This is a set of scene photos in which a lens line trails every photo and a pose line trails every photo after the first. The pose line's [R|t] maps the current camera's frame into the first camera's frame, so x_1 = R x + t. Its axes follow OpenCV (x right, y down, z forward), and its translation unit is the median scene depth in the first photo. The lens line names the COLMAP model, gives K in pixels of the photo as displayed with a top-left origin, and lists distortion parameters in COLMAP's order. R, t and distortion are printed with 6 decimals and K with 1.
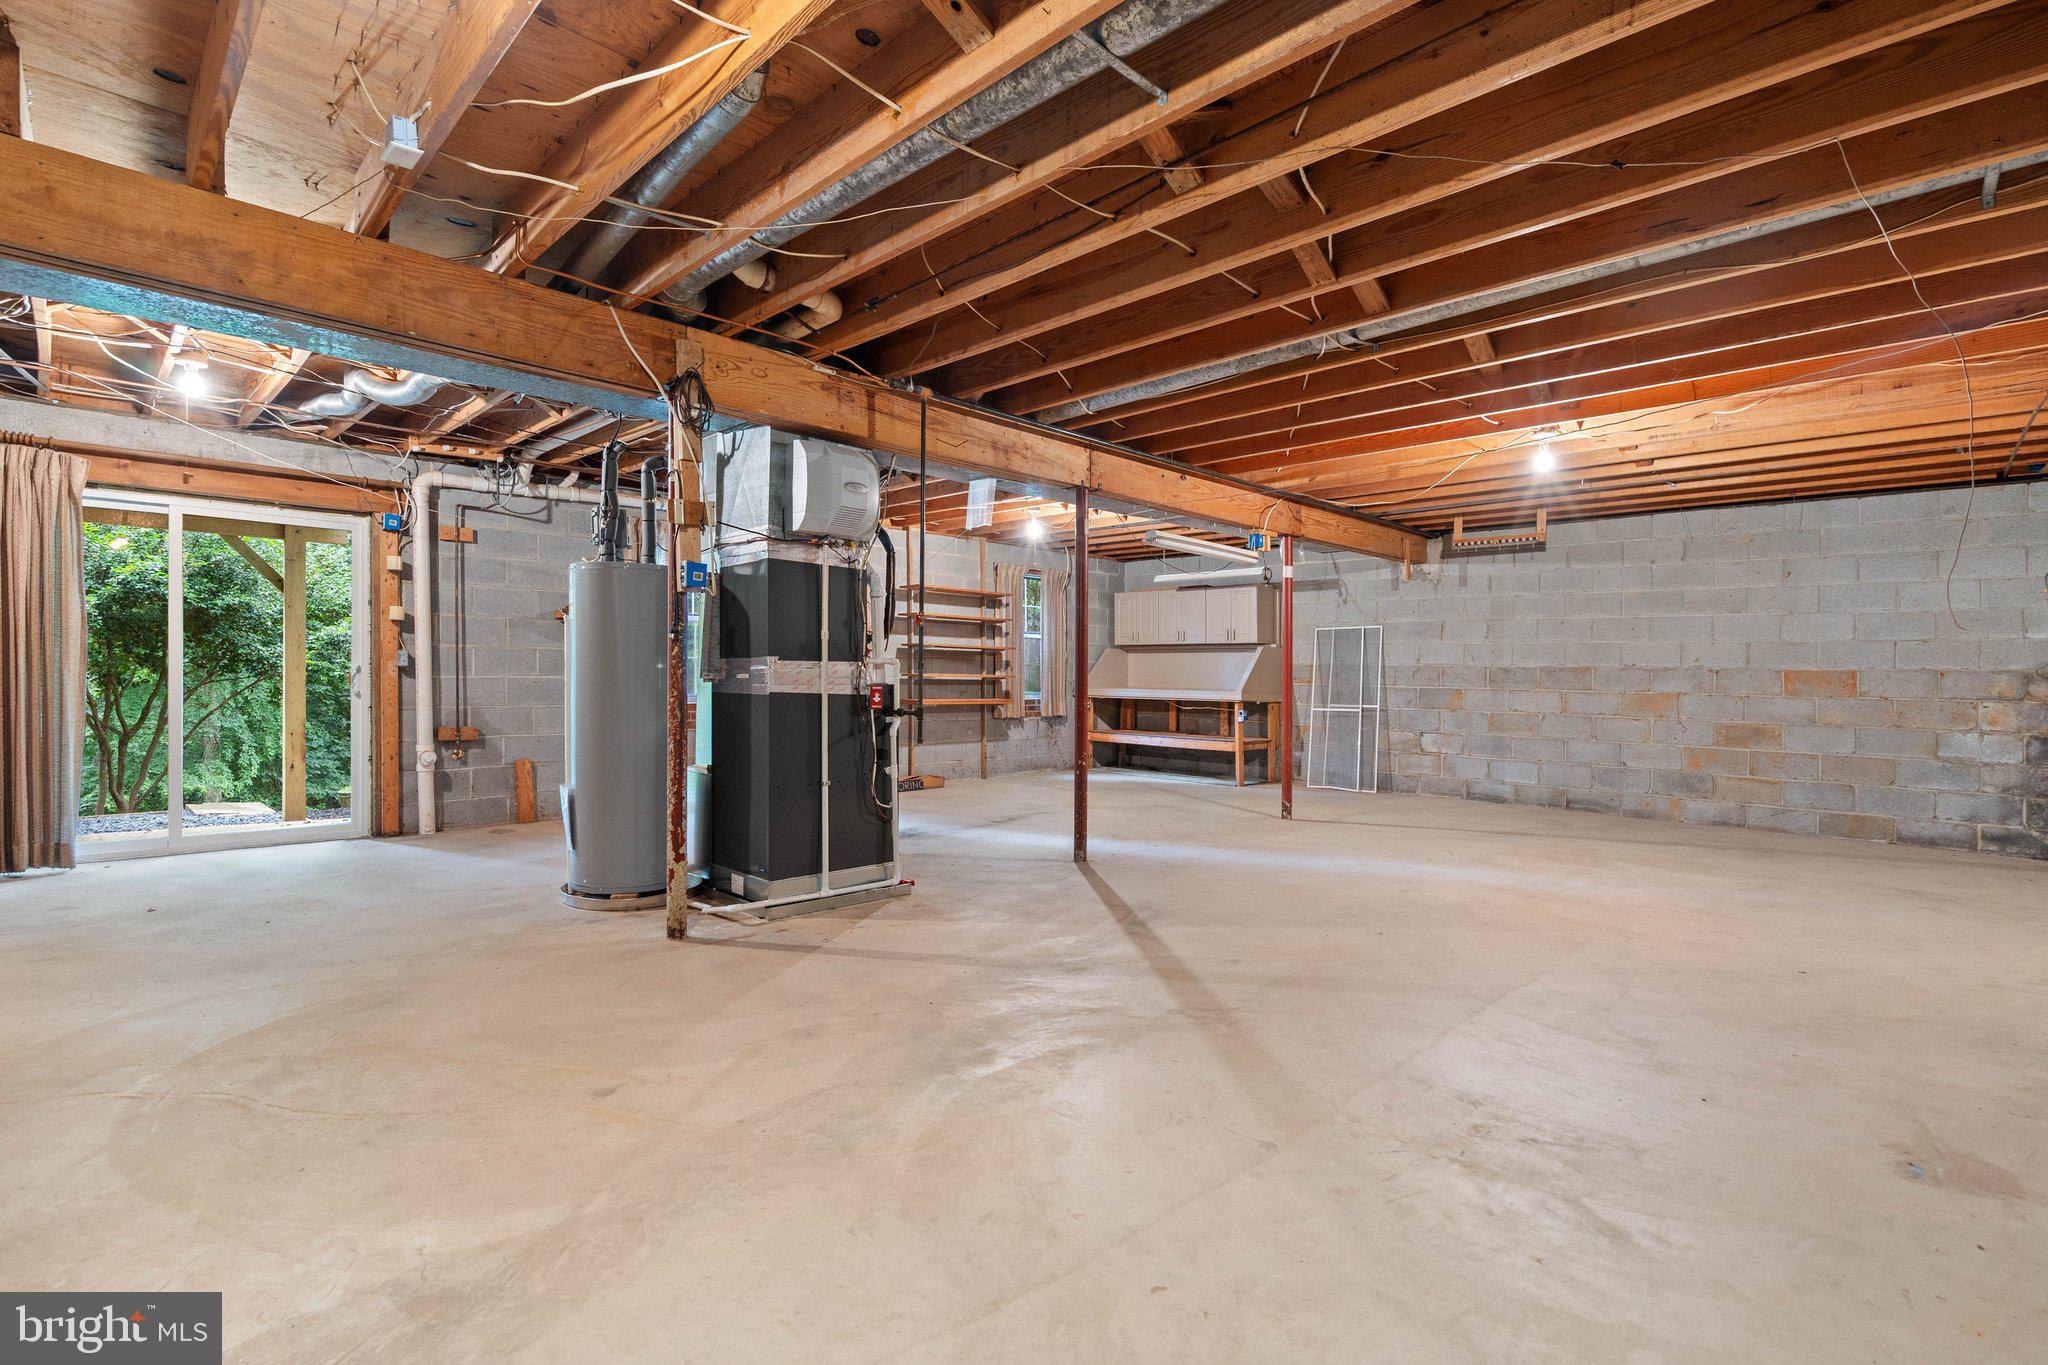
lens RADIAL K [[946.2, 0, 1016.6], [0, 946.2, 691.0], [0, 0, 1]] dist [-0.000784, -0.000101]
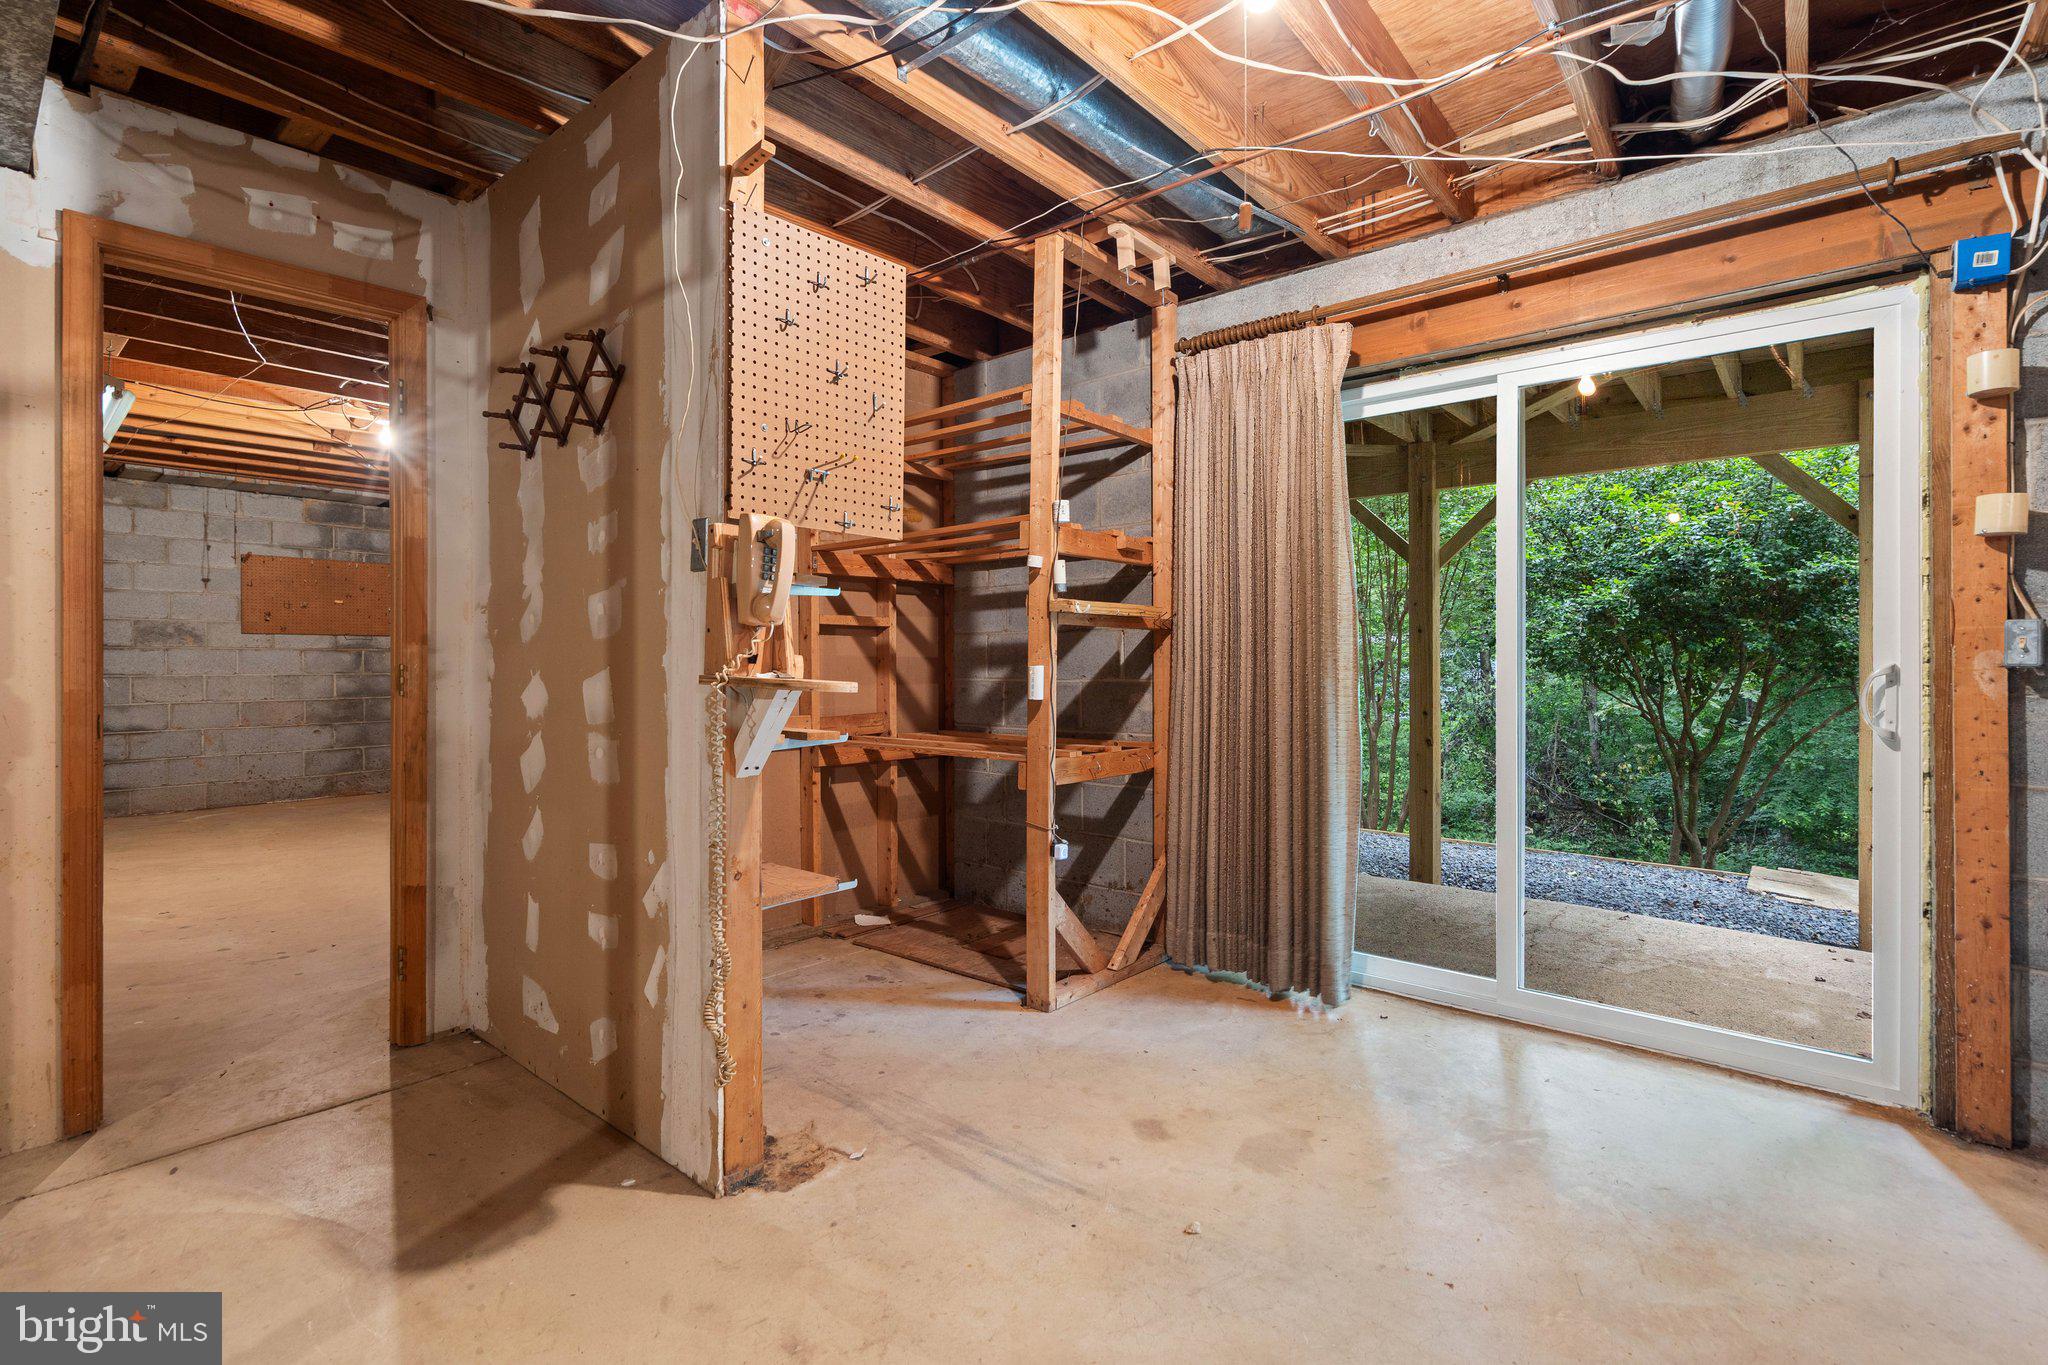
lens RADIAL K [[951.1, 0, 1008.1], [0, 951.1, 668.6], [0, 0, 1]] dist [0.000792, -0.000144]
pose [[0.073671, -0.008749, -0.997244, -0.138745], [-0.015687, 0.999828, -0.009930, -0.006739], [0.997159, 0.016375, 0.073521, 0.254895]]
